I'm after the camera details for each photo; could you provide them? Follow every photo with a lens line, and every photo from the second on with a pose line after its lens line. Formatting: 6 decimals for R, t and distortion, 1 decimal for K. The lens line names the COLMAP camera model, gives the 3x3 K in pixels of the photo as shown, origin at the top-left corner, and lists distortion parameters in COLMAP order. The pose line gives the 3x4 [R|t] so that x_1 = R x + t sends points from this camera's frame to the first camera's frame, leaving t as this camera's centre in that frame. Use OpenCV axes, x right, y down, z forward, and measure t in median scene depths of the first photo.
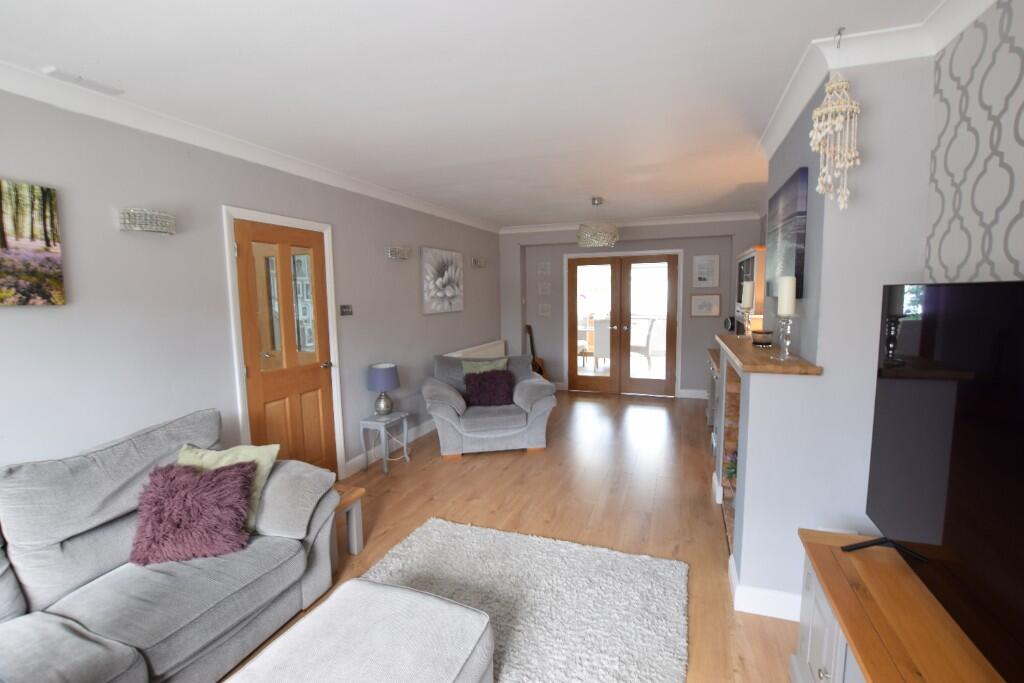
lens RADIAL K [[456.6, 0, 512.6], [0, 456.6, 343.2], [0, 0, 1]] dist [-0.030402, -0.000066]
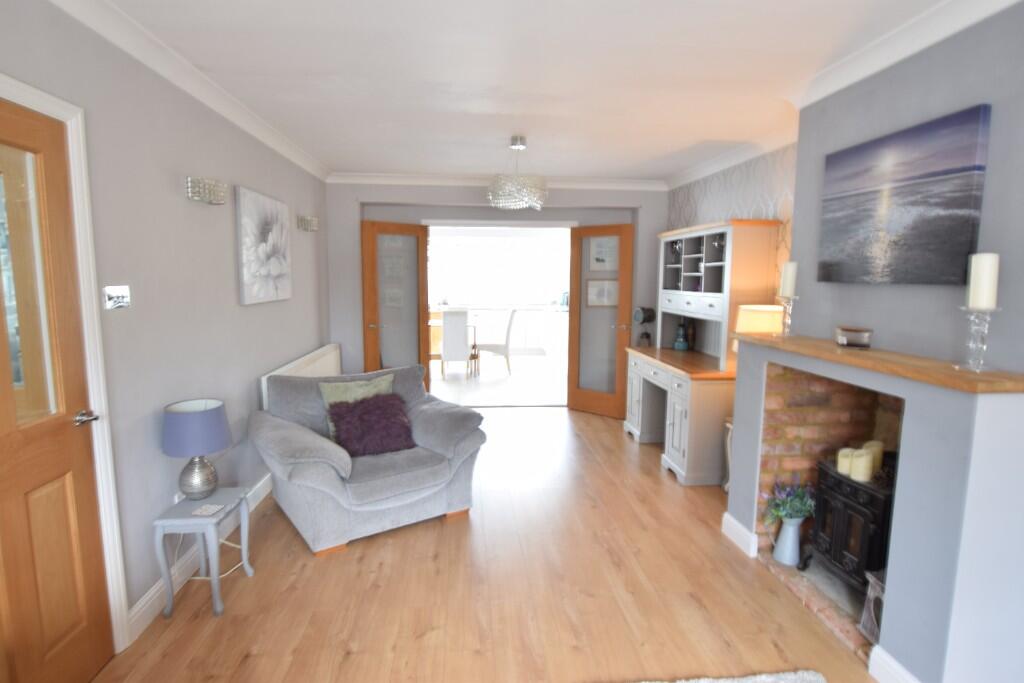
lens RADIAL K [[545.0, 0, 513.6], [0, 545.0, 345.7], [0, 0, 1]] dist [-0.015298, 0.001168]
pose [[0.900814, -0.033007, 0.432949, -0.215068], [0.026409, 0.999425, 0.021247, -0.020796], [-0.433402, -0.007706, 0.901168, 0.277224]]
